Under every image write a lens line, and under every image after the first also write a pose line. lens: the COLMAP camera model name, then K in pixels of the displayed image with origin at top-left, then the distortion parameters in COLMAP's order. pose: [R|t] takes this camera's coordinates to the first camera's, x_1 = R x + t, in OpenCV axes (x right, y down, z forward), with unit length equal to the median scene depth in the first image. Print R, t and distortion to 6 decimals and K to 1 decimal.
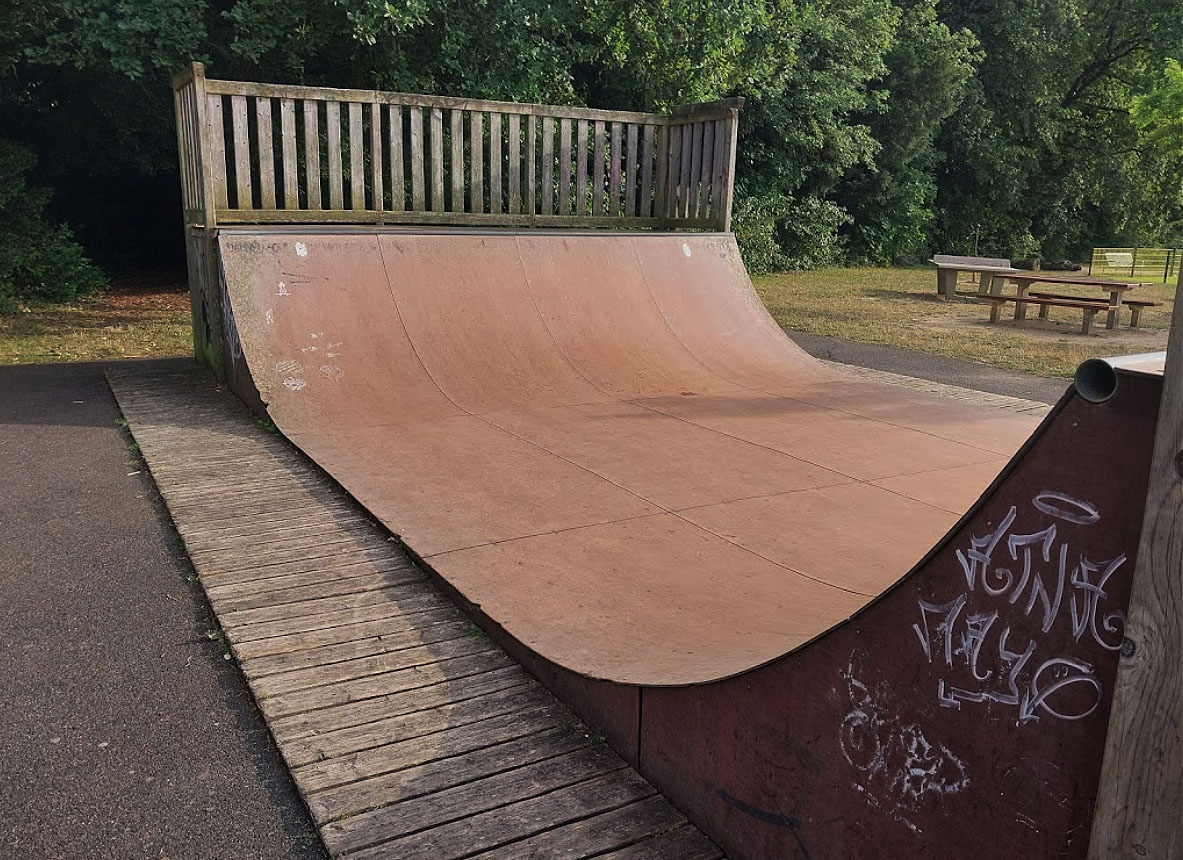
lens RADIAL K [[953.5, 0, 627.8], [0, 953.5, 431.2], [0, 0, 1]] dist [0.022088, -0.070402]
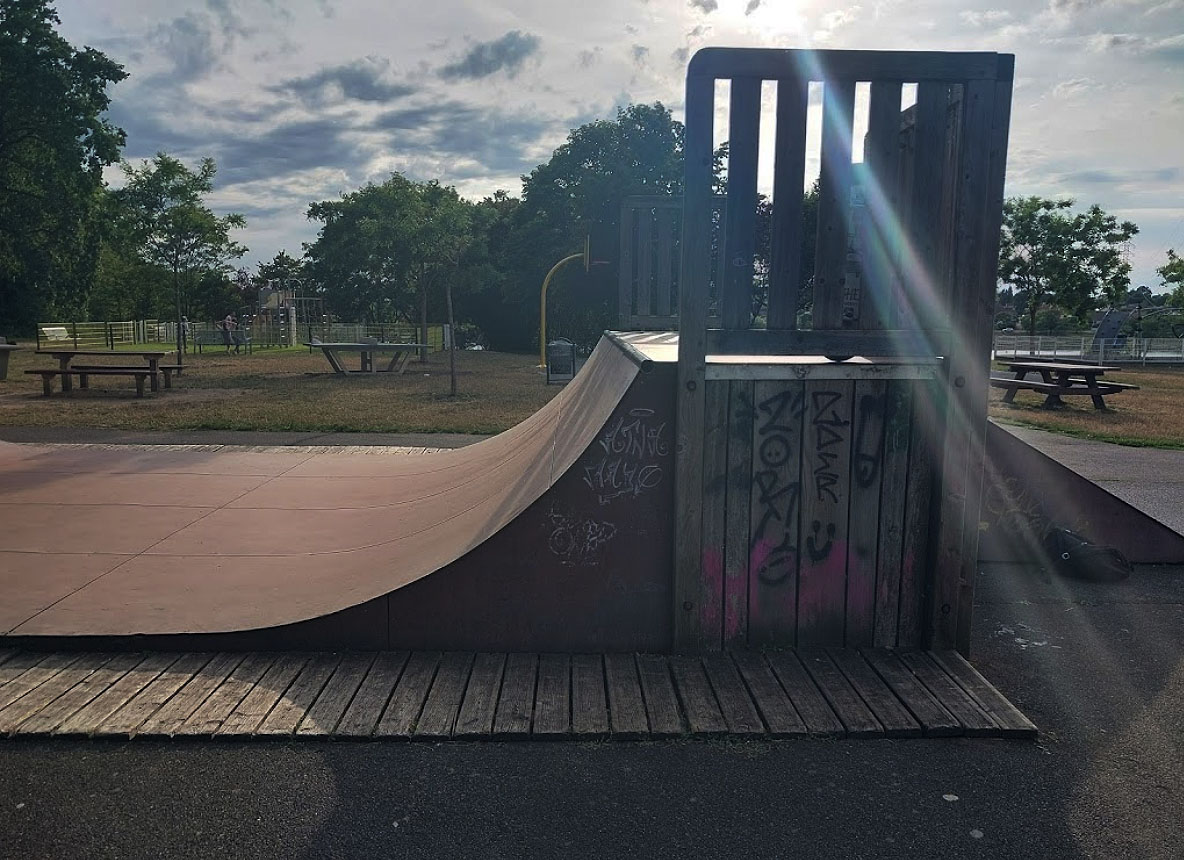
lens RADIAL K [[954.3, 0, 628.3], [0, 954.3, 431.2], [0, 0, 1]] dist [0.022088, -0.070402]
pose [[0.441493, -0.127765, 0.888122, -0.602216], [0.192624, 0.980228, 0.045260, -0.000142], [-0.876345, 0.151092, 0.457374, -0.074680]]
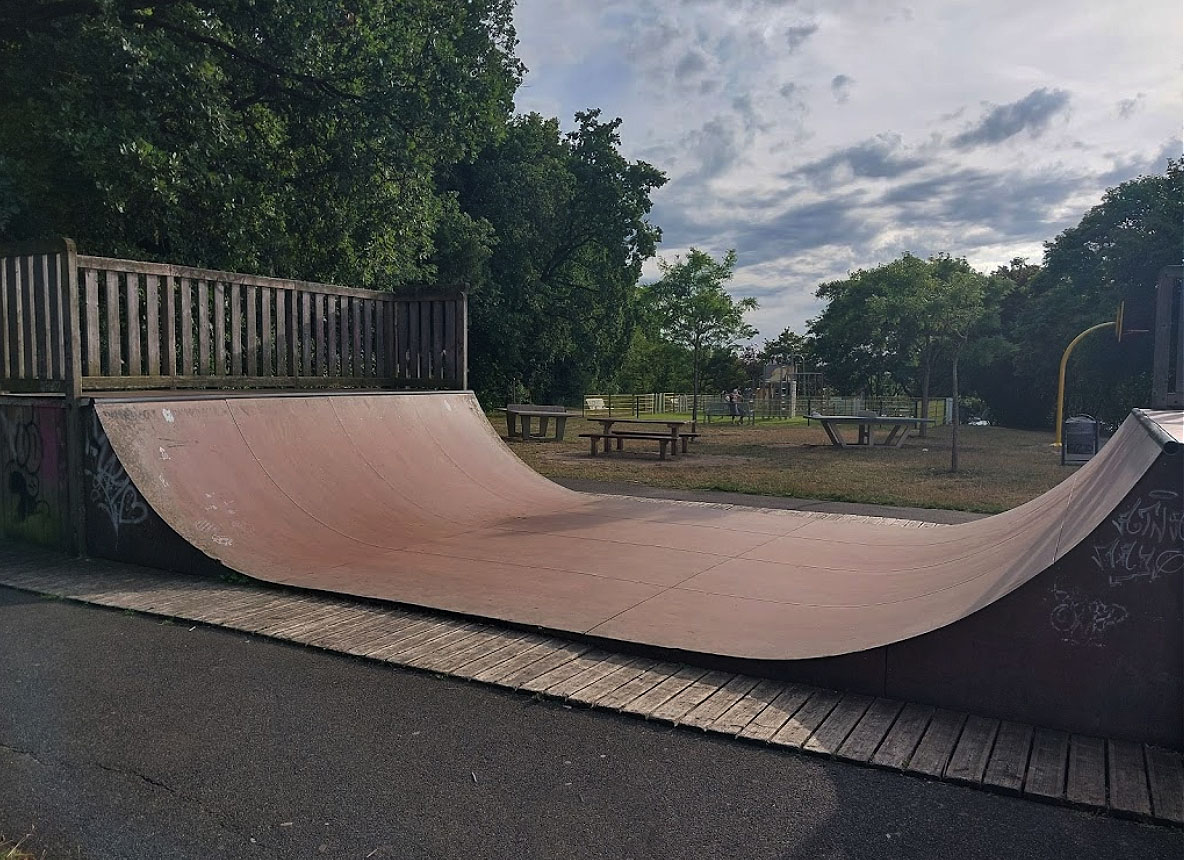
lens RADIAL K [[973.3, 0, 564.3], [0, 973.3, 444.4], [0, 0, 1]] dist [0.026189, -0.055195]
pose [[0.850658, -0.048414, 0.523486, -0.713072], [0.121574, 0.986875, -0.106286, 0.007661], [-0.511469, 0.154055, 0.845379, -0.149733]]
